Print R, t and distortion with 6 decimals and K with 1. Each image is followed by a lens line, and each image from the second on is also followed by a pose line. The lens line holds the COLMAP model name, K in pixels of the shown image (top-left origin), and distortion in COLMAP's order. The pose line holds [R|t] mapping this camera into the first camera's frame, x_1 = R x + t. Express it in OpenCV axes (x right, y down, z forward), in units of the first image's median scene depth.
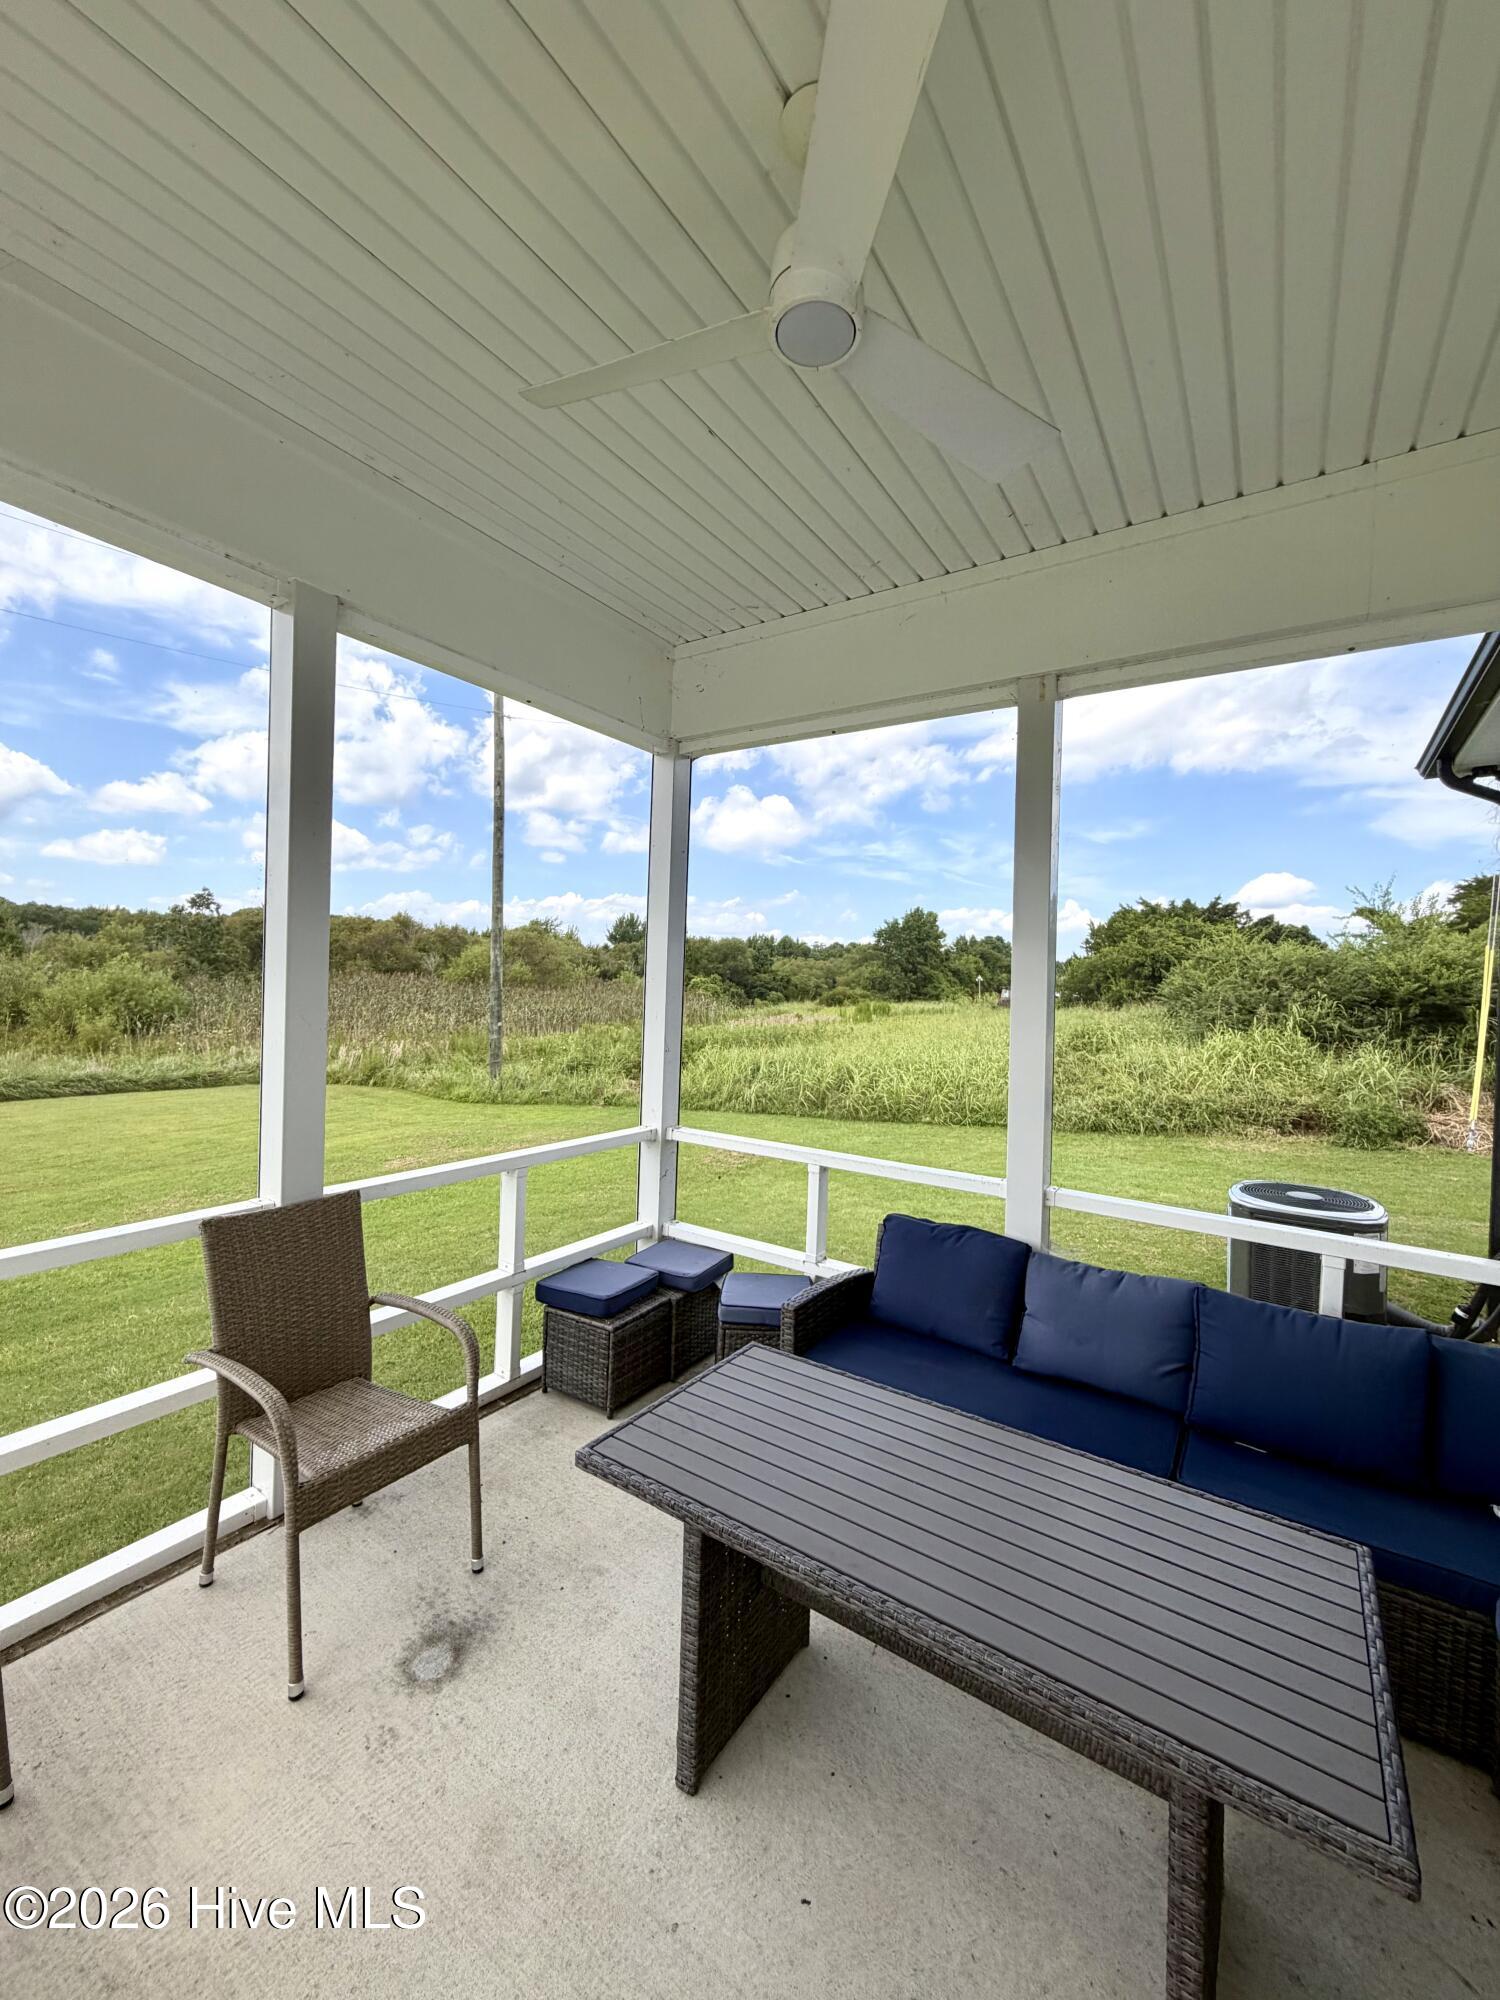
lens RADIAL K [[796.9, 0, 749.5], [0, 796.9, 1002.1], [0, 0, 1]] dist [-0.000216, 0.000109]
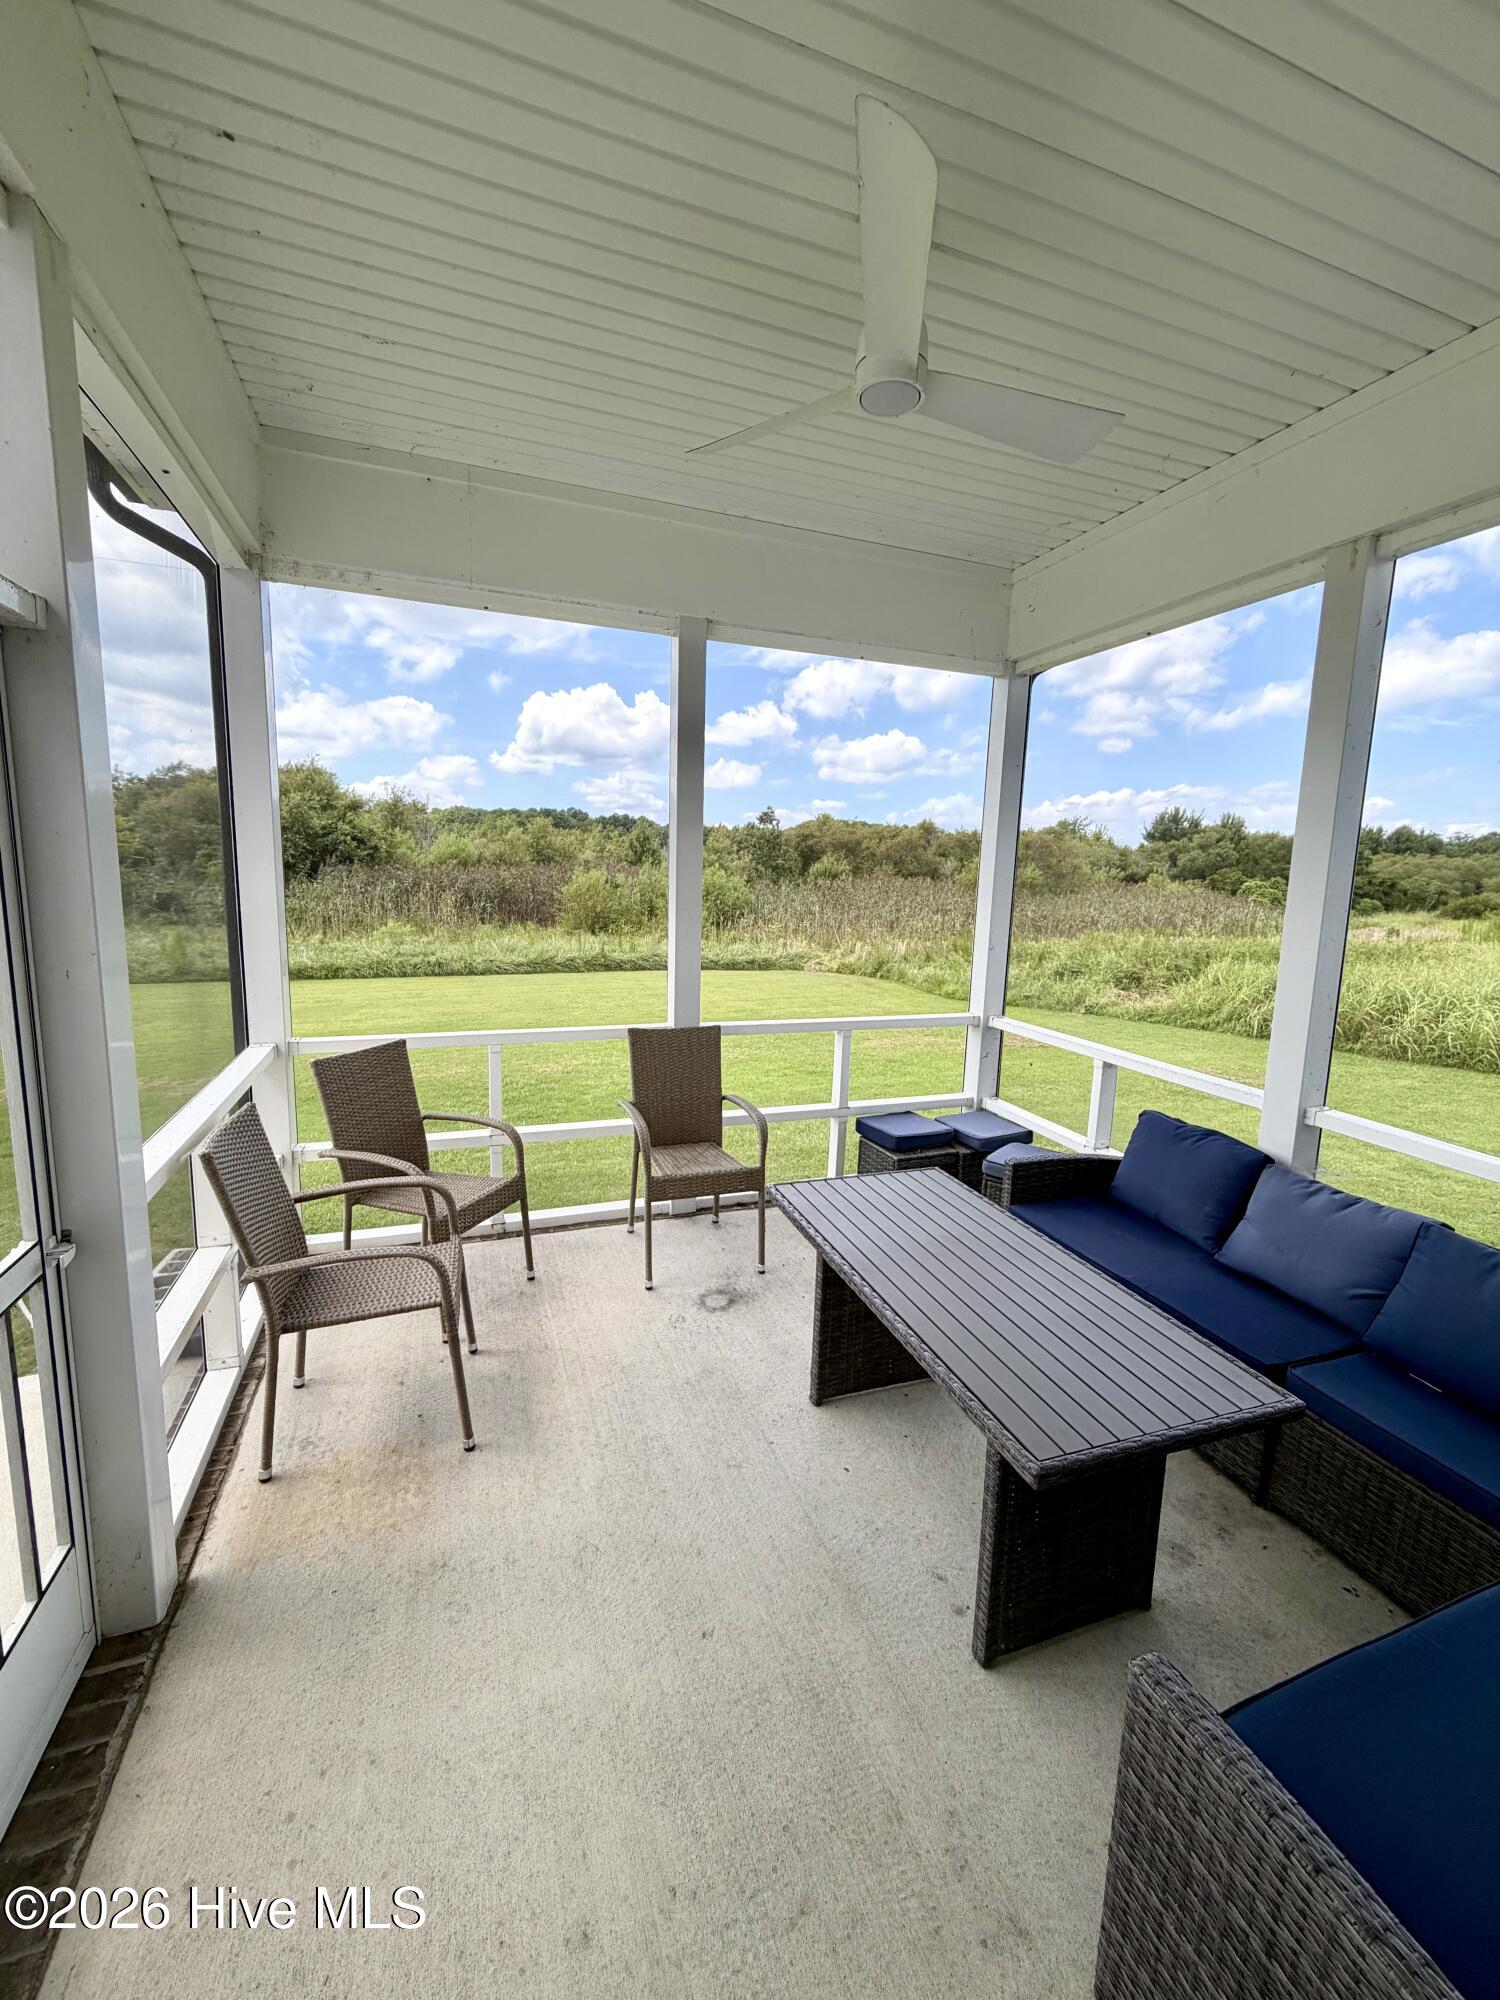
lens RADIAL K [[796.9, 0, 758.7], [0, 796.9, 1008.0], [0, 0, 1]] dist [-0.000216, 0.000109]
pose [[0.810031, 0.091045, -0.579276, 0.291362], [-0.016902, 0.991088, 0.132134, 0.000478], [0.586144, -0.097242, 0.804350, -0.113794]]
